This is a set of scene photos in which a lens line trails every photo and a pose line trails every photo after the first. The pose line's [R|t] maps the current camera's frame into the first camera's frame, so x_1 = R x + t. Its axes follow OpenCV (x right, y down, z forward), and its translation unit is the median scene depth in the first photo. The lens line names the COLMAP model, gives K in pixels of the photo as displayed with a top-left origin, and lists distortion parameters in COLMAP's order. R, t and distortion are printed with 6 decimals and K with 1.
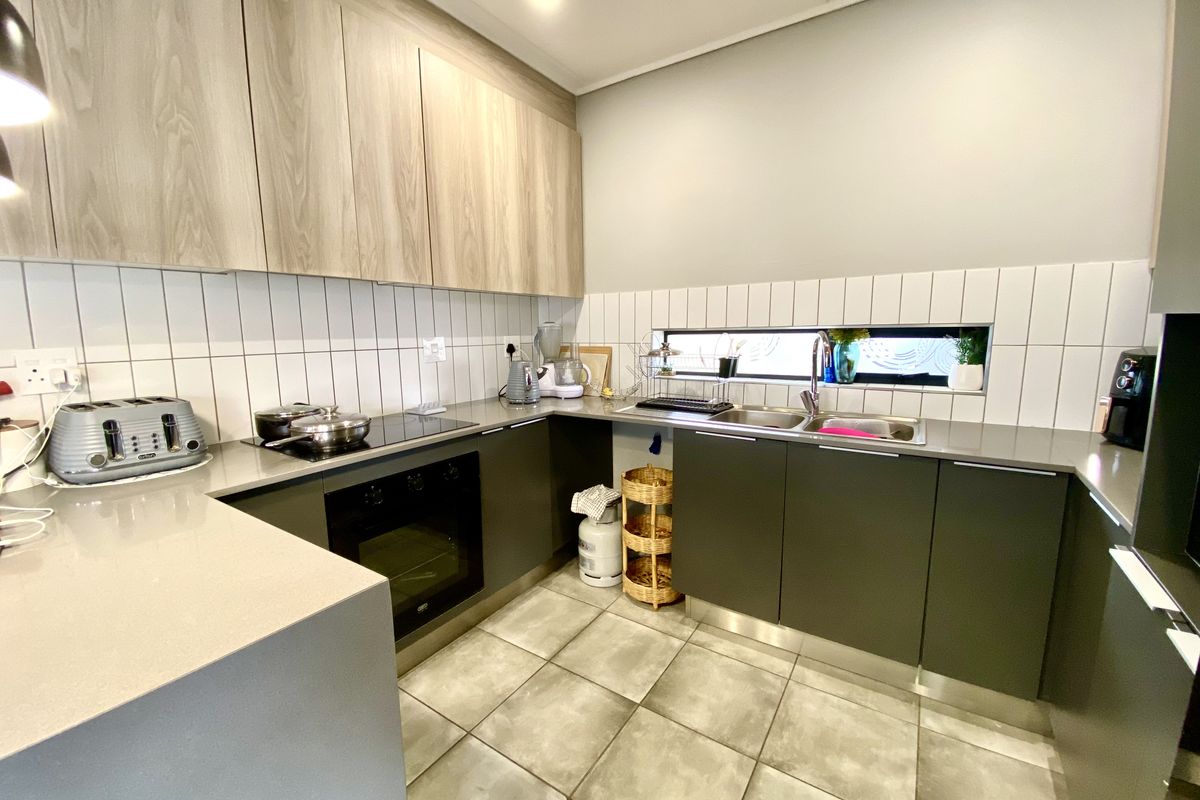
lens RADIAL K [[482.3, 0, 602.7], [0, 482.3, 402.9], [0, 0, 1]] dist [0.030062, -0.024999]
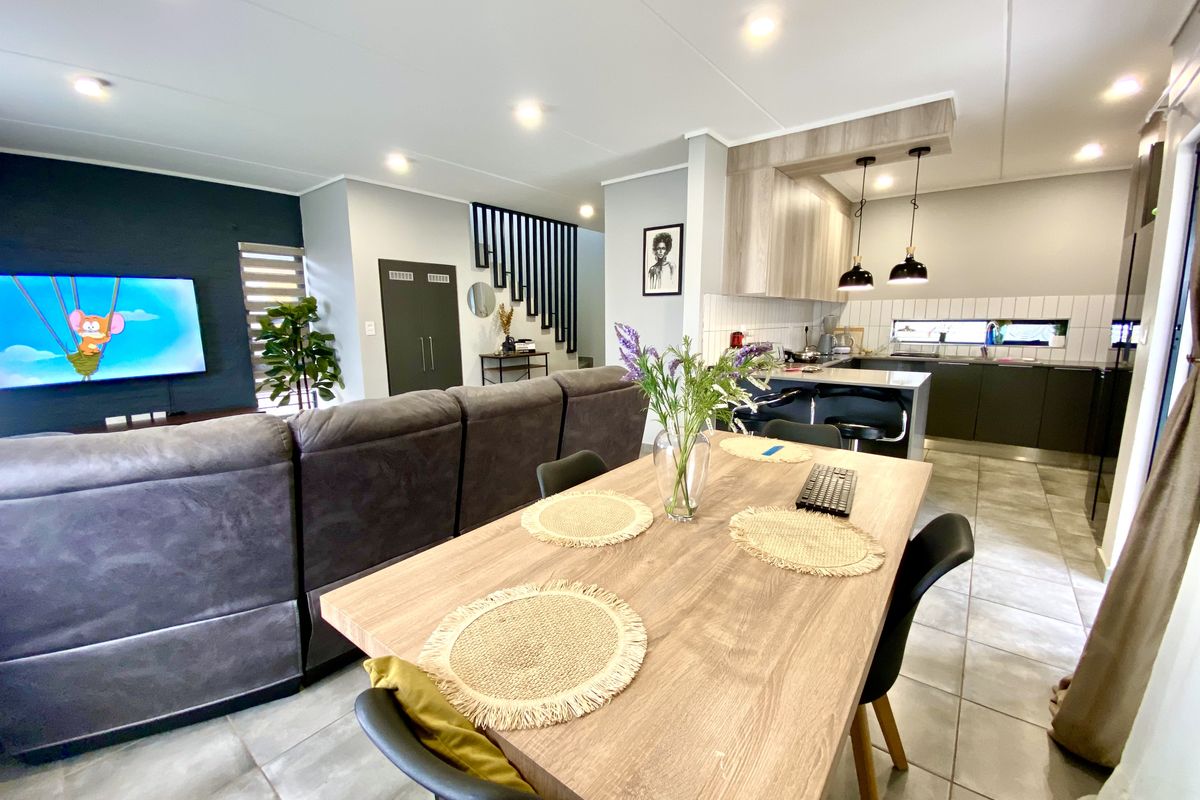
lens RADIAL K [[482.3, 0, 602.7], [0, 482.3, 402.9], [0, 0, 1]] dist [0.030062, -0.024999]
pose [[0.996758, 0.020718, -0.077741, -1.149168], [-0.019429, 0.999662, 0.017295, 0.225912], [0.078073, -0.015729, 0.996824, -1.387471]]
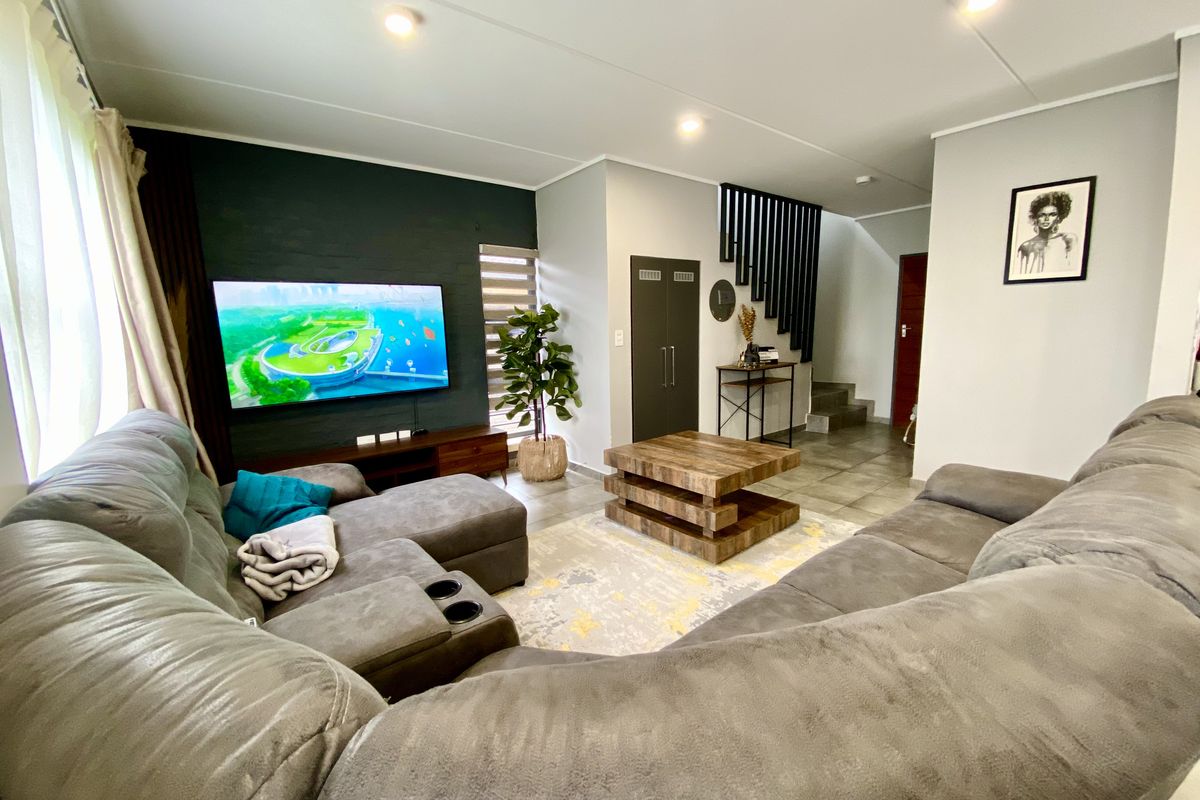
lens RADIAL K [[482.3, 0, 602.7], [0, 482.3, 402.9], [0, 0, 1]] dist [0.030062, -0.024999]
pose [[0.952449, 0.035424, -0.302631, -1.859035], [-0.033891, 0.999372, 0.010319, 0.182058], [0.302806, 0.000428, 0.953052, -1.062264]]
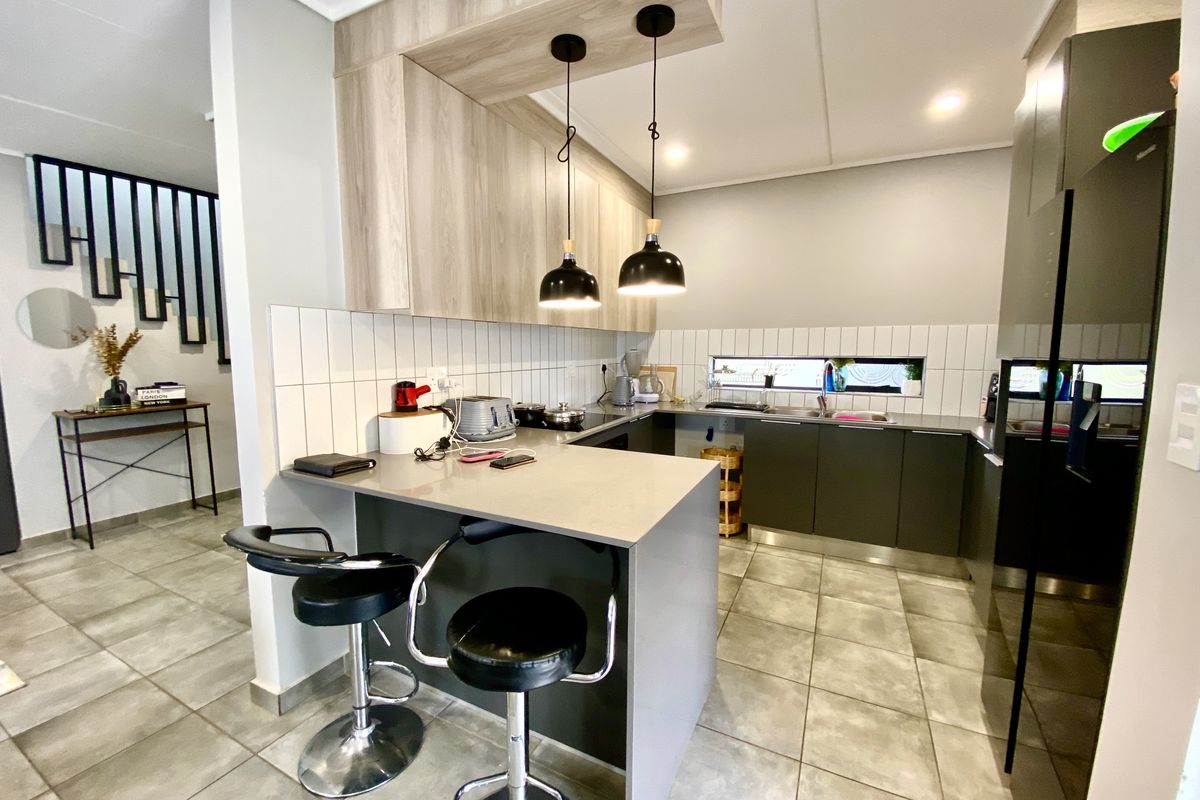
lens RADIAL K [[482.3, 0, 602.7], [0, 482.3, 402.9], [0, 0, 1]] dist [0.030062, -0.024999]
pose [[0.992598, -0.000149, 0.121445, -0.492658], [0.004424, 0.999380, -0.034936, 0.051166], [-0.121364, 0.035215, 0.991983, -0.513916]]
